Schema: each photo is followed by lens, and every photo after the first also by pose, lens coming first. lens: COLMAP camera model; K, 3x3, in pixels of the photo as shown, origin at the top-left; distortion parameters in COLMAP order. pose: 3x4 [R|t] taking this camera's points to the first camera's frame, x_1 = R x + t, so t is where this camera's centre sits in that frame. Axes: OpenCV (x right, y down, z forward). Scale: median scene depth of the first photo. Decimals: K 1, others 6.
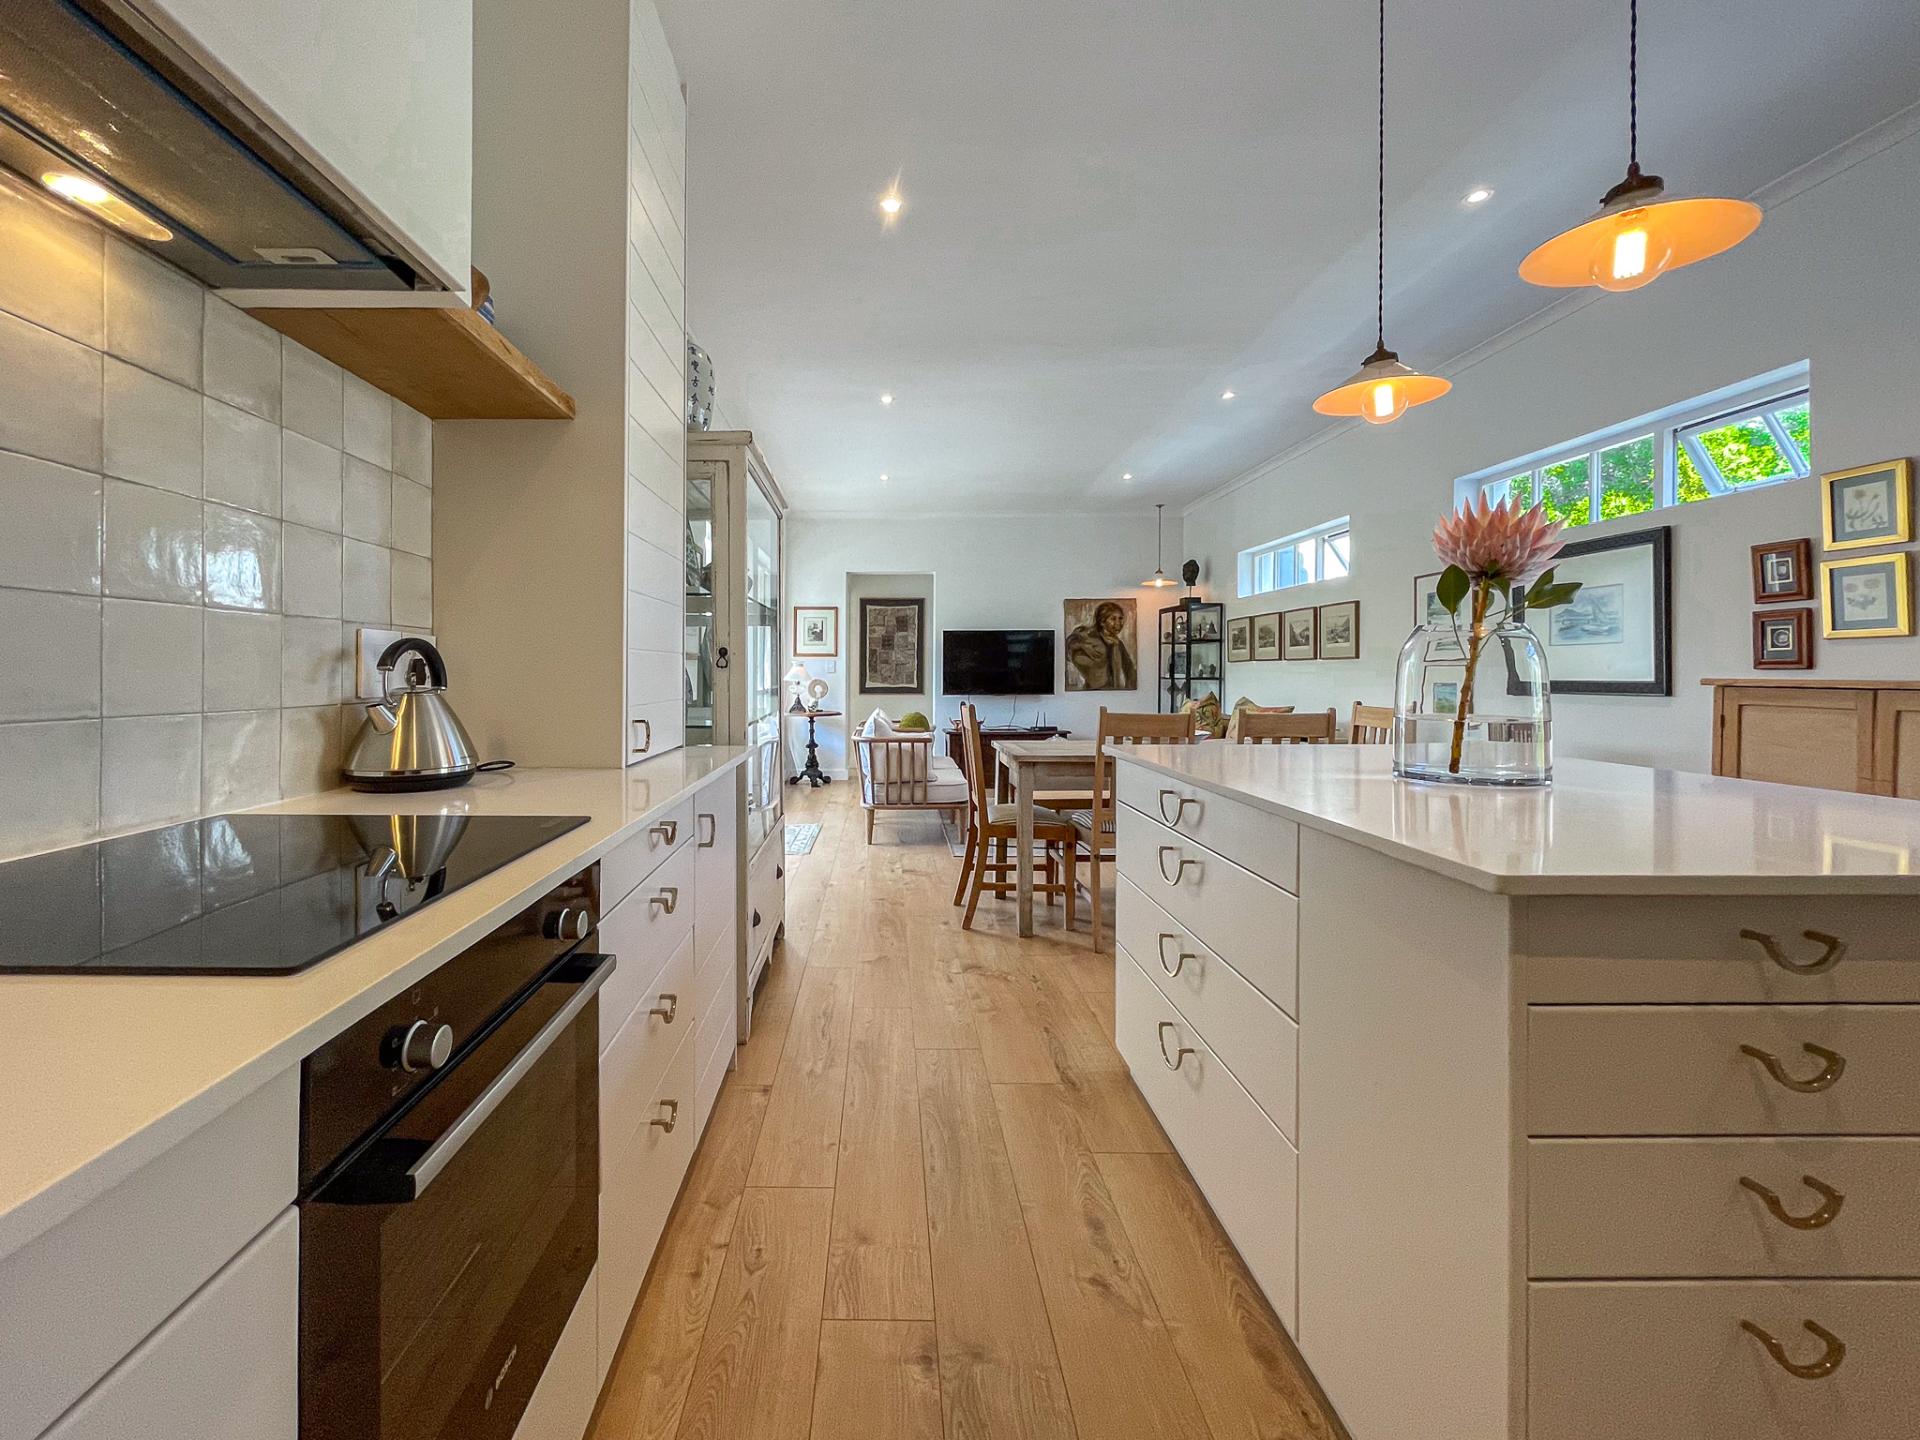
lens RADIAL K [[835.1, 0, 889.2], [0, 835.1, 677.0], [0, 0, 1]] dist [0.002203, 0.000077]
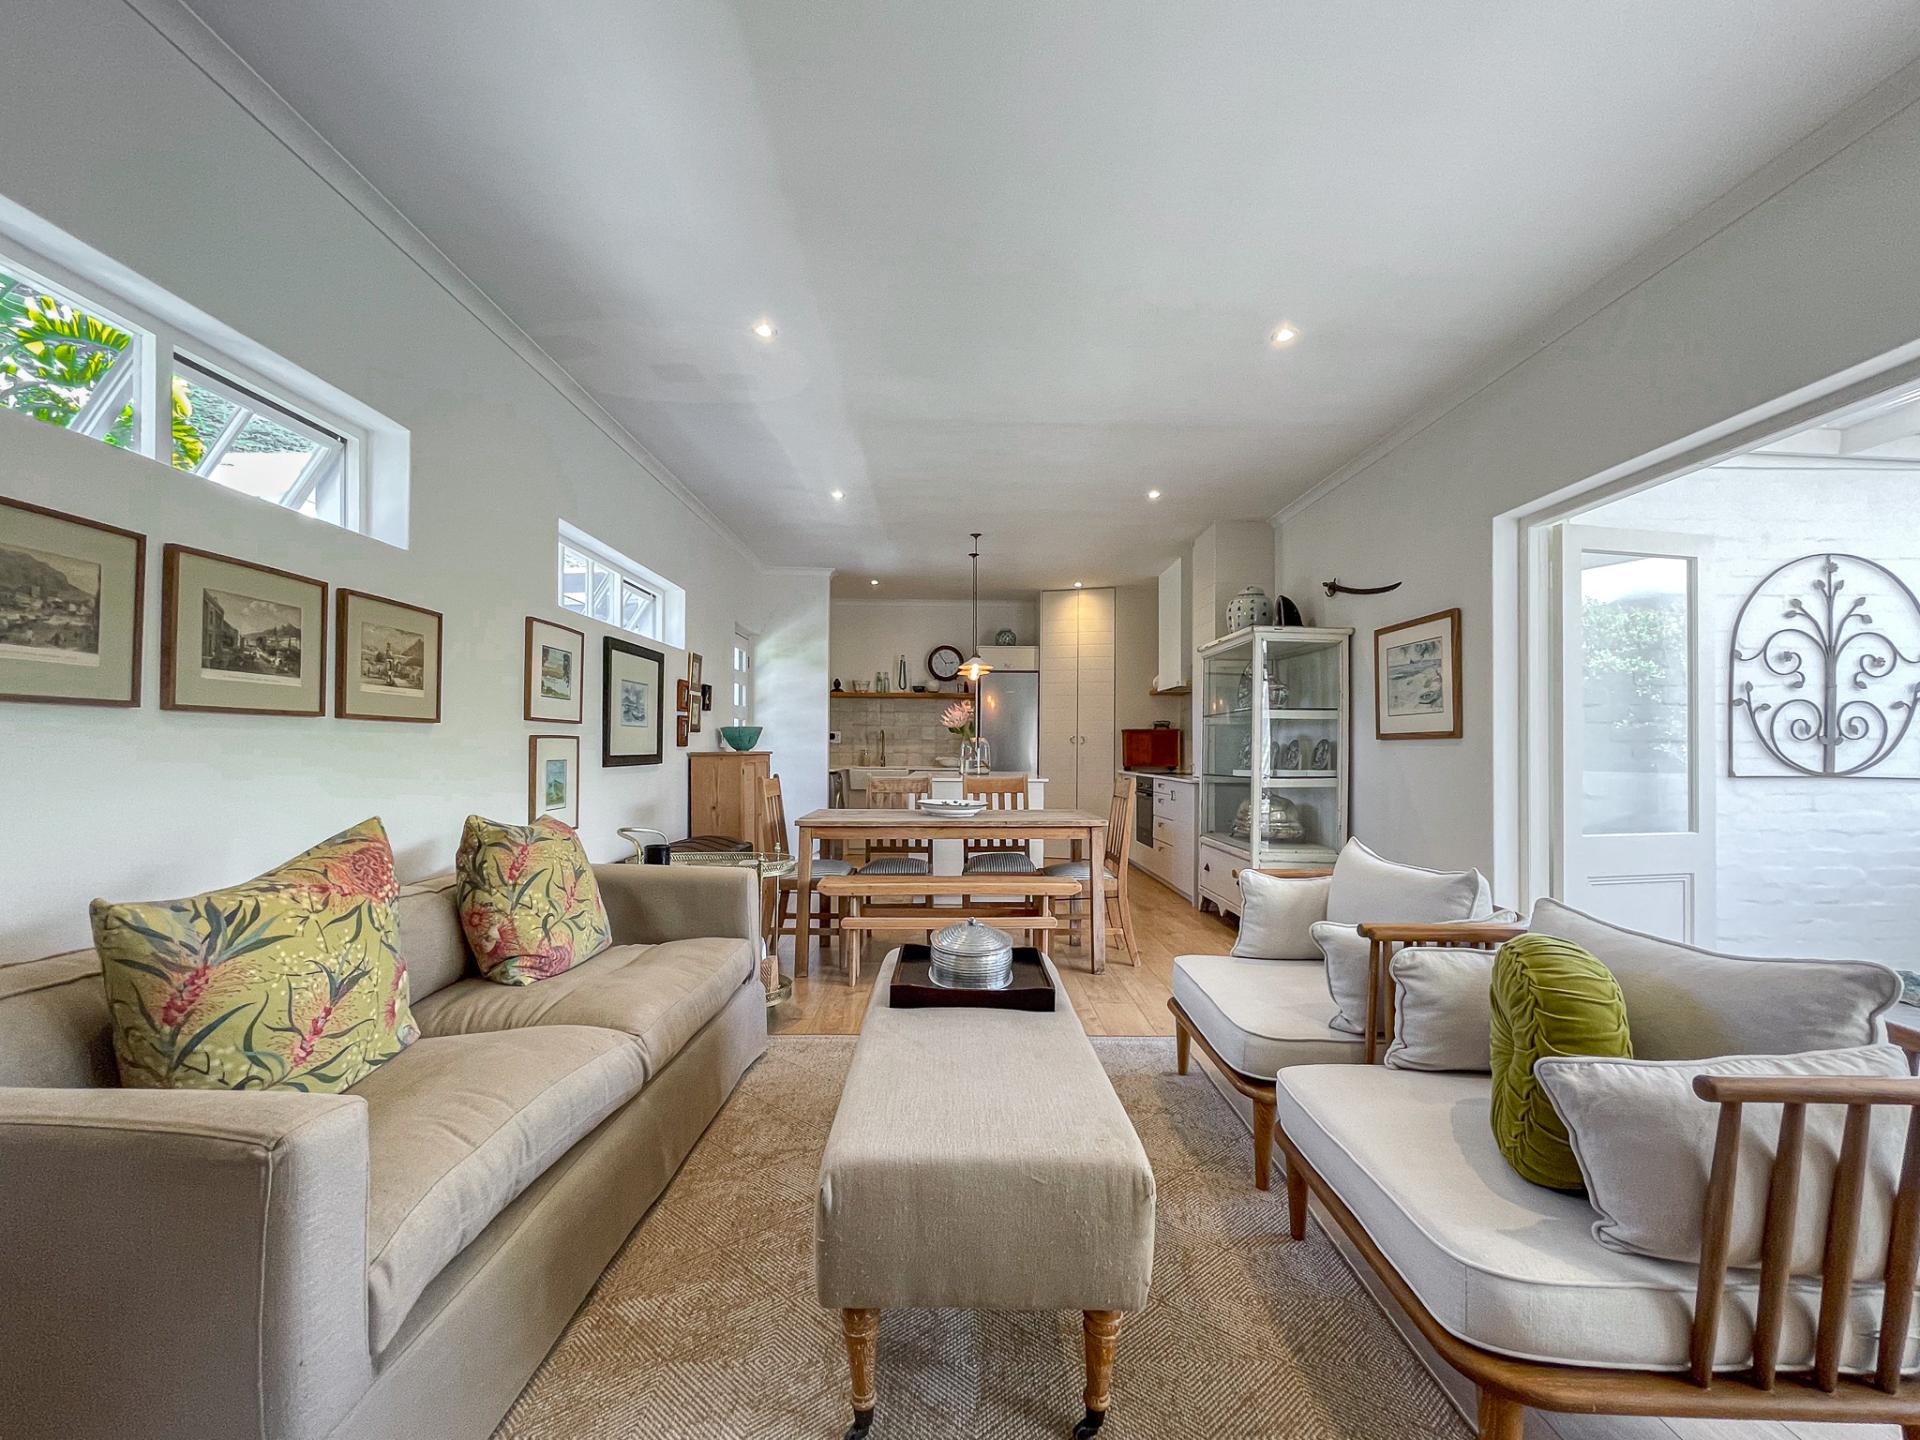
lens RADIAL K [[795.7, 0, 934.2], [0, 795.7, 738.9], [0, 0, 1]] dist [-0.009814, -0.000098]
pose [[-0.999529, -0.004082, 0.030431, 0.179357], [-0.004240, 0.999978, -0.005128, -0.008306], [-0.030409, -0.005255, -0.999524, 1.158407]]
